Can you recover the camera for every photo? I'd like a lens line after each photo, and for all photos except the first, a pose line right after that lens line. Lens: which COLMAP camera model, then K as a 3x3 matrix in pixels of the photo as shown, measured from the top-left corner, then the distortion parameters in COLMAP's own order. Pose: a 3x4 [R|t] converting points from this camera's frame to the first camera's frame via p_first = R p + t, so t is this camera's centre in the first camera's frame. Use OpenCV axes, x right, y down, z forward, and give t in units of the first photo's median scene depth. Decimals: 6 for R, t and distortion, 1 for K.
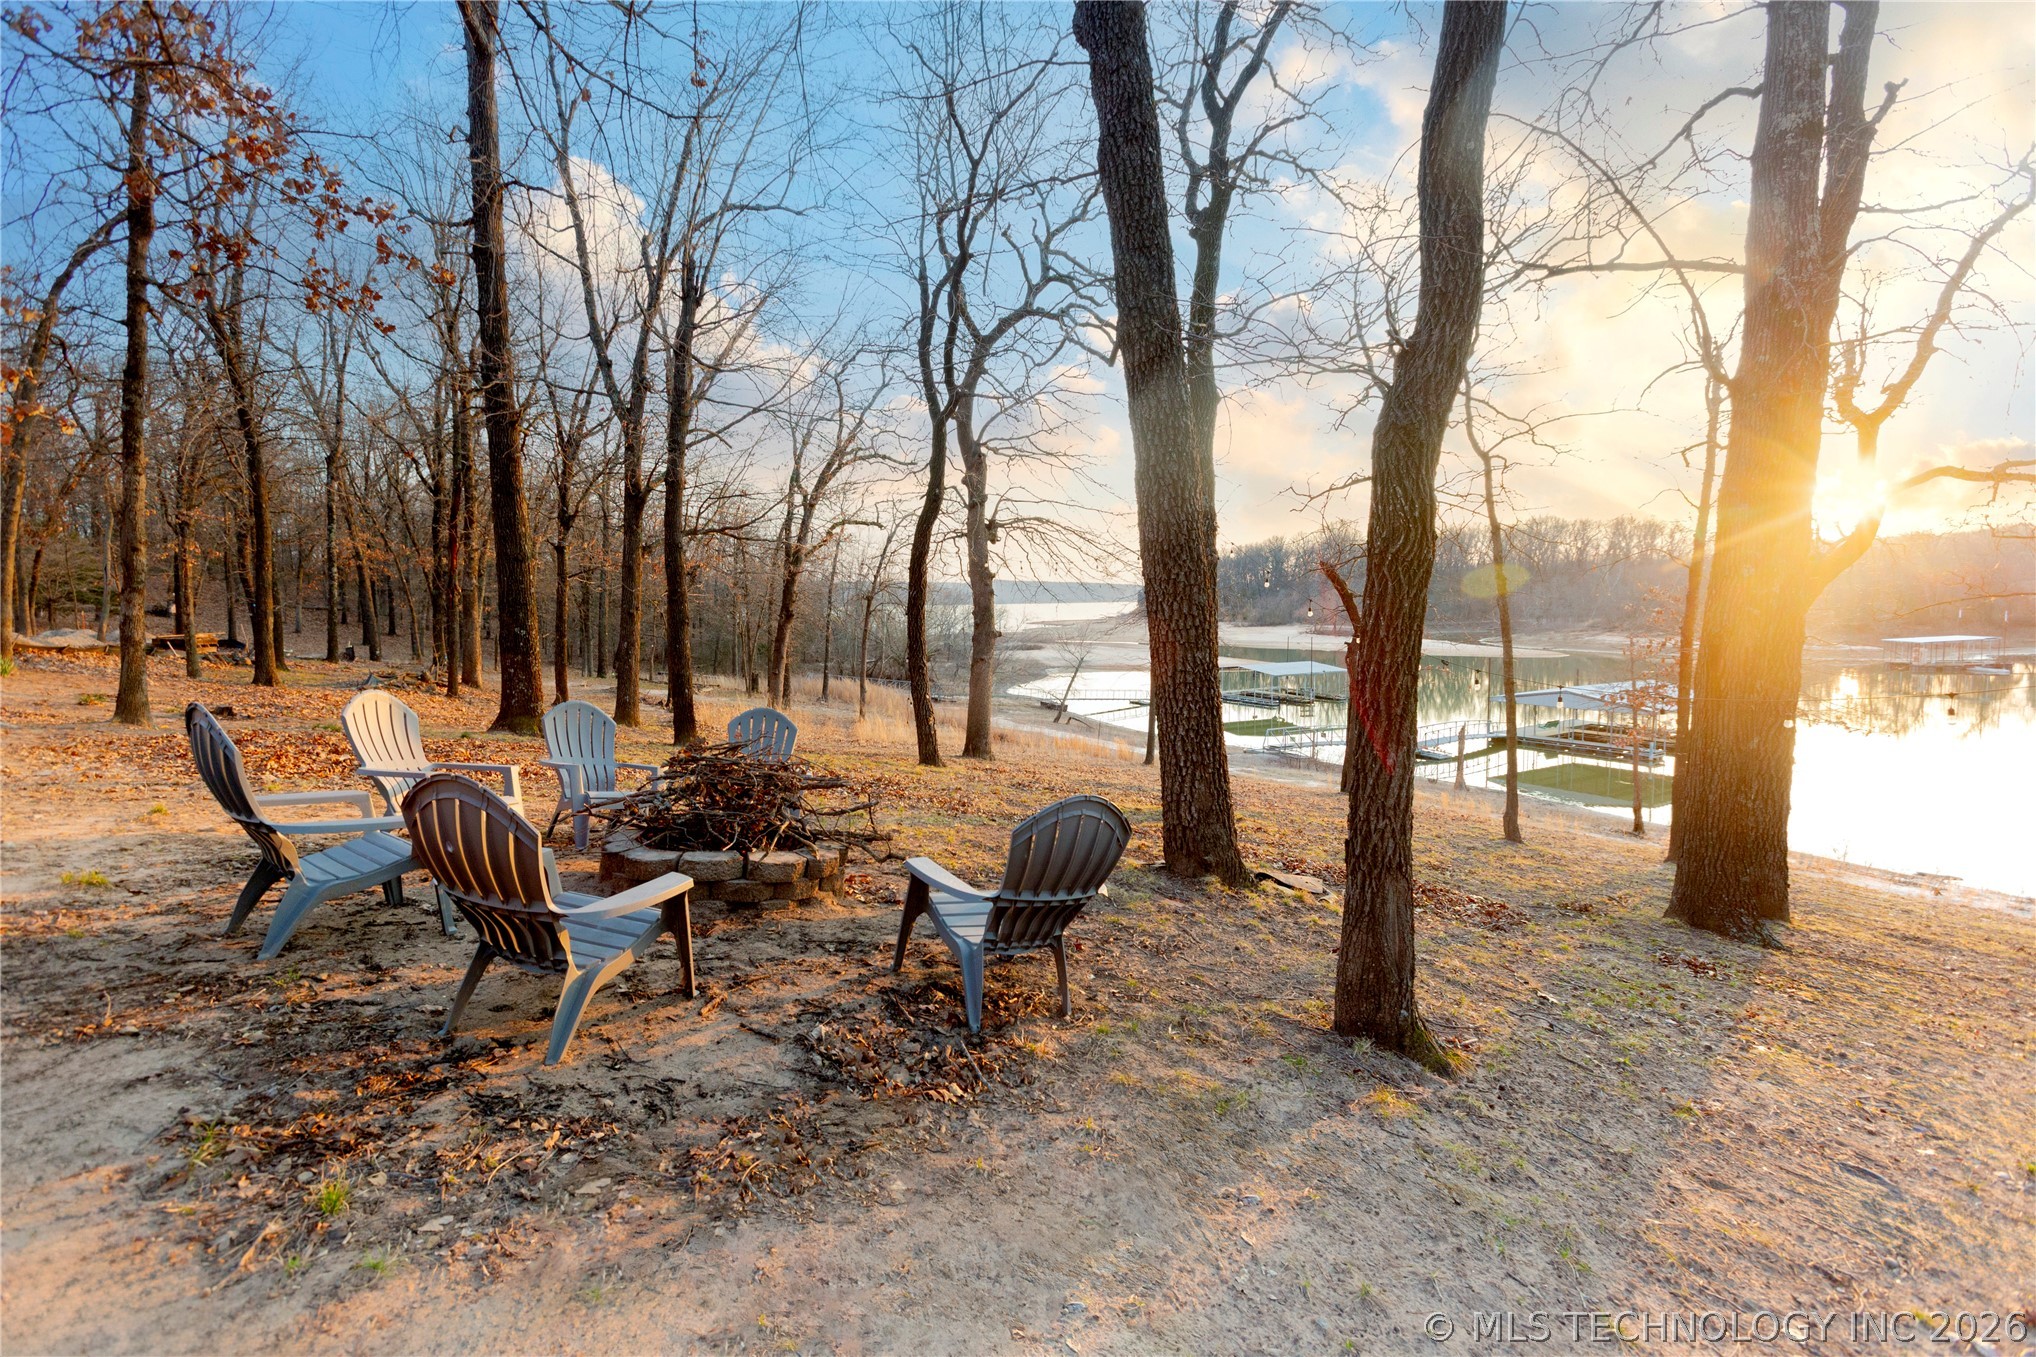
lens RADIAL K [[905.5, 0, 1012.0], [0, 905.5, 674.9], [0, 0, 1]] dist [-0.017742, 0.015954]
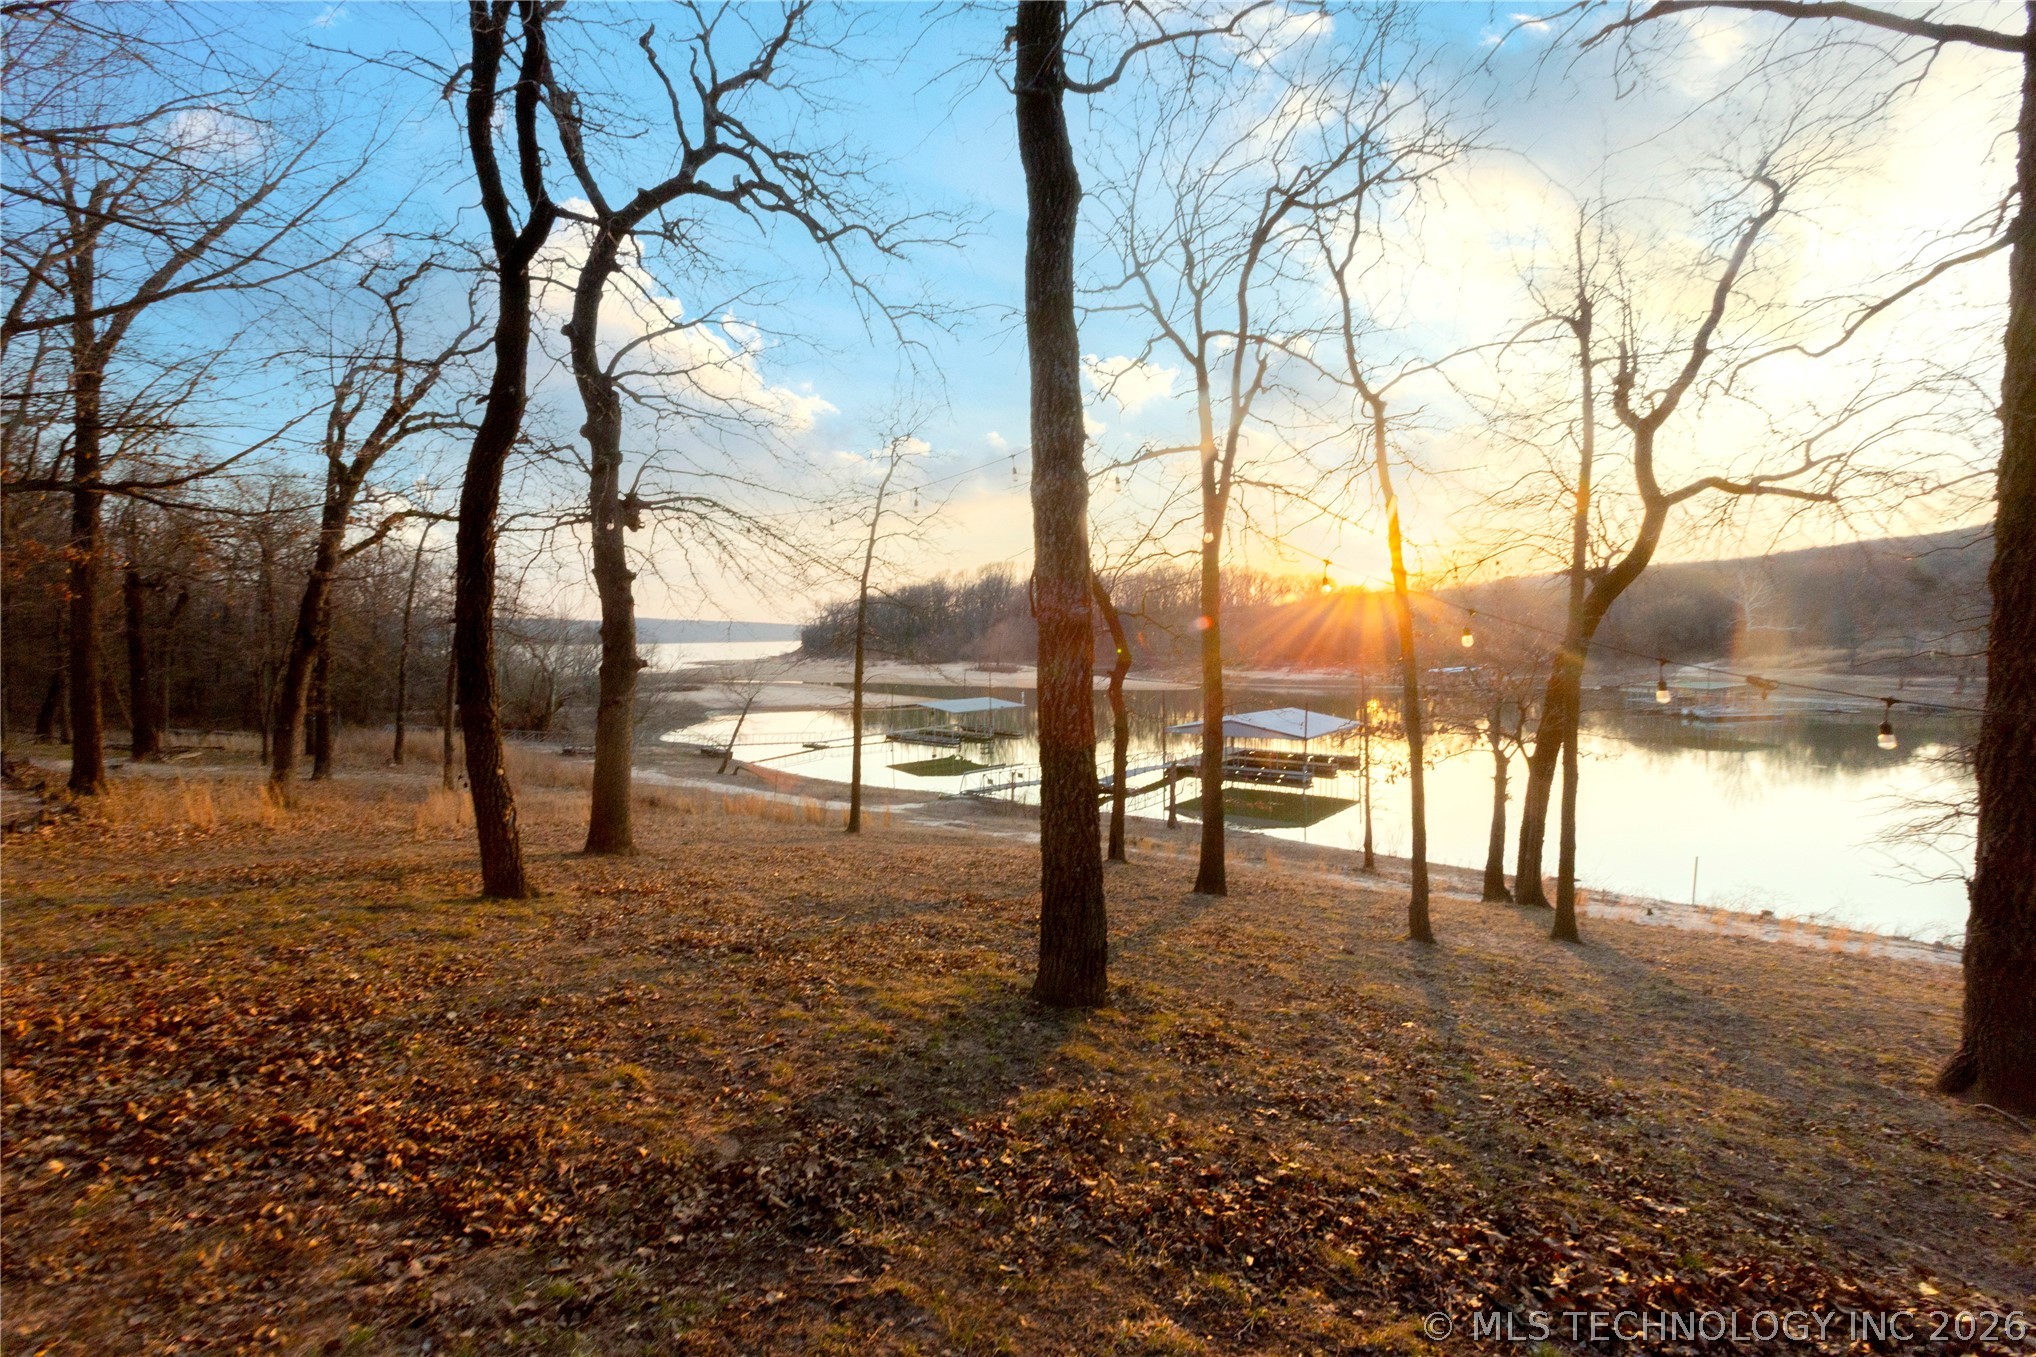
lens RADIAL K [[905.5, 0, 1012.0], [0, 905.5, 674.9], [0, 0, 1]] dist [-0.017742, 0.015954]
pose [[0.933383, -0.011863, 0.358685, -0.000140], [0.027152, 0.998923, -0.037619, -0.005774], [-0.357852, 0.044852, 0.932700, 0.264753]]
